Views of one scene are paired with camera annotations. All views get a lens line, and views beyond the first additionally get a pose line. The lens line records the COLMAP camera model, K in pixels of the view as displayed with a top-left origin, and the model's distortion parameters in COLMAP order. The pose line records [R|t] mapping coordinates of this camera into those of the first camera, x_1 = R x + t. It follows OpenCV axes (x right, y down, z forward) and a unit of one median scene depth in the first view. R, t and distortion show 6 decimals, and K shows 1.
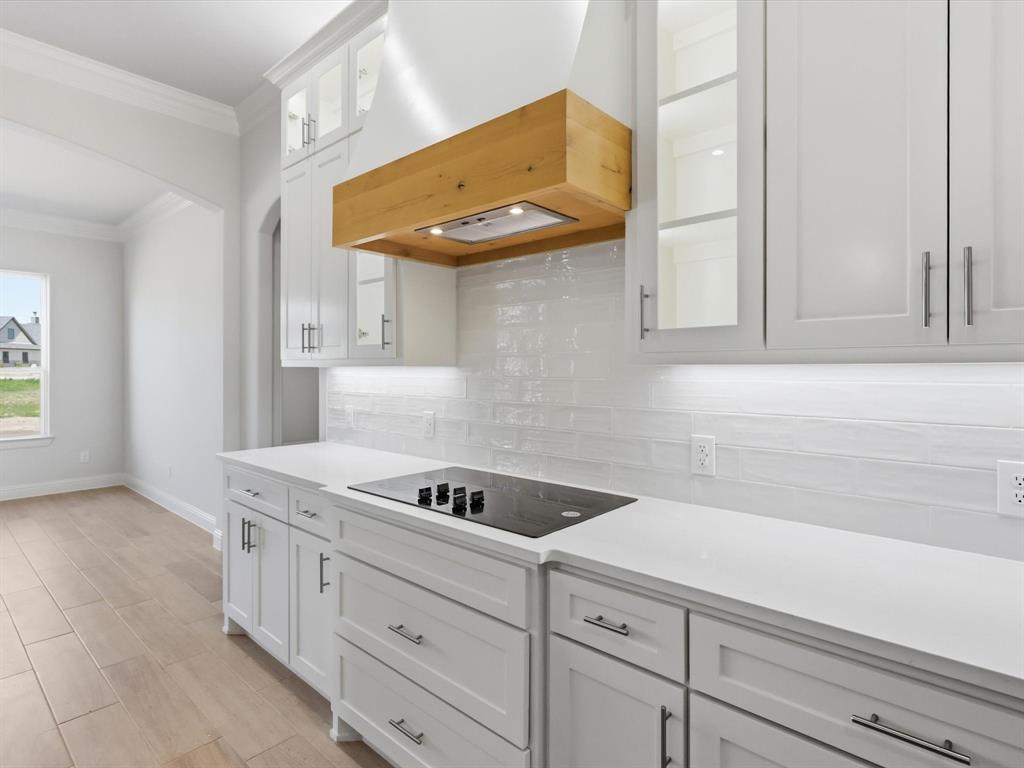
lens RADIAL K [[539.5, 0, 514.9], [0, 539.5, 375.5], [0, 0, 1]] dist [0.000831, -0.001909]
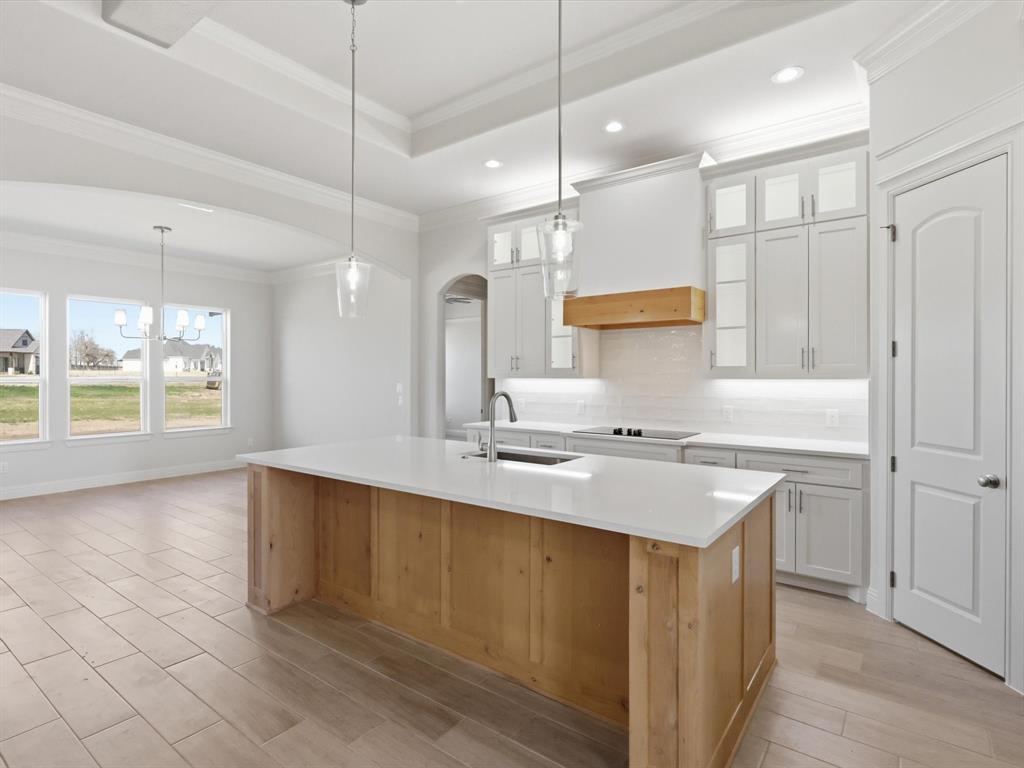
lens RADIAL K [[539.5, 0, 511.3], [0, 539.5, 380.2], [0, 0, 1]] dist [0.000831, -0.001909]
pose [[0.996888, 0.000490, 0.078829, -0.650487], [-0.000131, 0.999990, -0.004559, -0.000177], [-0.078830, 0.004534, 0.996878, -1.087757]]
